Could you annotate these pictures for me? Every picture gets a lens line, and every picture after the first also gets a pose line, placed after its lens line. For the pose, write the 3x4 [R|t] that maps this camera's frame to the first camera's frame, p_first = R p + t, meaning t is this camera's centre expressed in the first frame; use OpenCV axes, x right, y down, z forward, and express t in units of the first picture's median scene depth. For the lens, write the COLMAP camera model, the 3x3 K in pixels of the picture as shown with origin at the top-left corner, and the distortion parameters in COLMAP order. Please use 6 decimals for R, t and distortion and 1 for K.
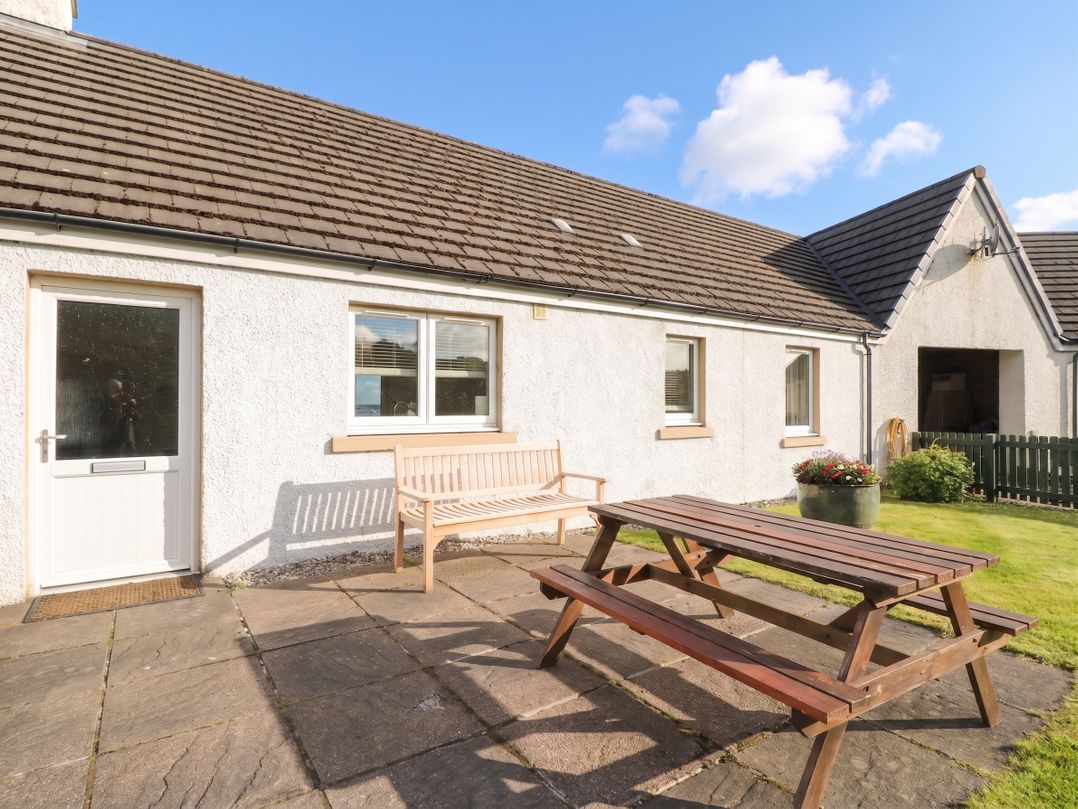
lens RADIAL K [[575.3, 0, 537.7], [0, 575.3, 402.2], [0, 0, 1]] dist [-0.000456, -0.009321]
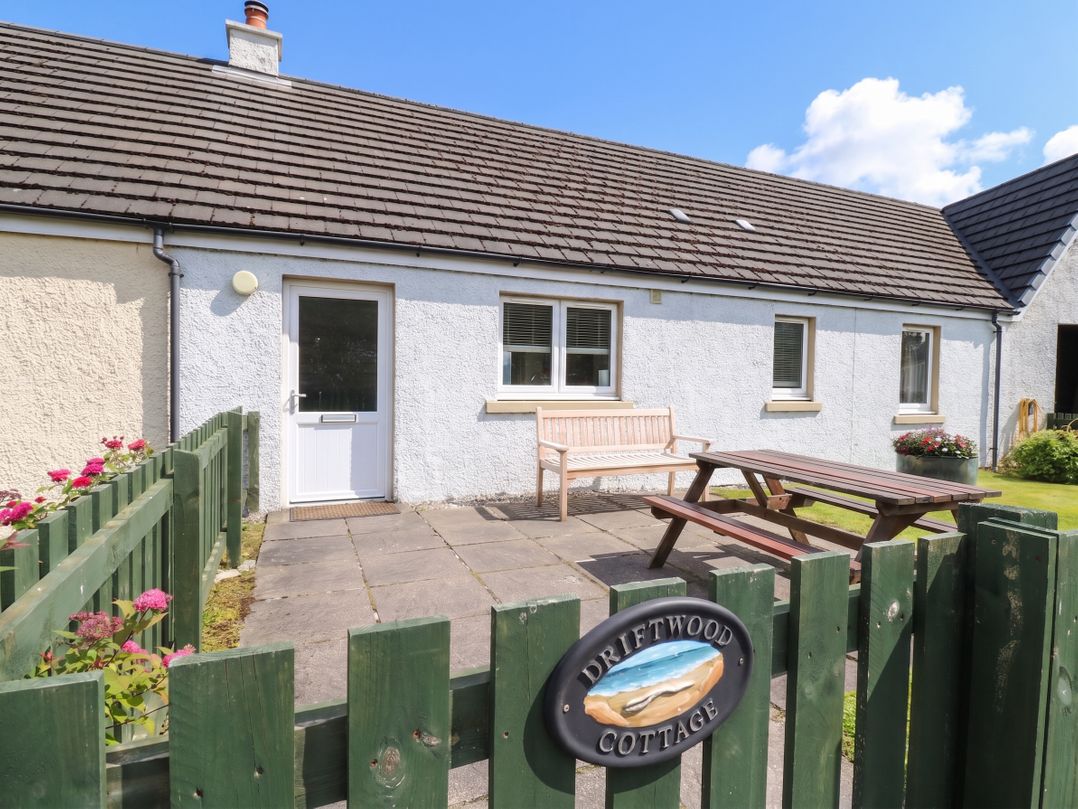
lens RADIAL K [[575.3, 0, 538.4], [0, 575.3, 398.9], [0, 0, 1]] dist [-0.000456, -0.009321]
pose [[0.980971, 0.021201, -0.192993, -0.001429], [-0.014110, 0.999177, 0.038040, 0.006007], [0.193641, -0.034592, 0.980462, -0.183320]]
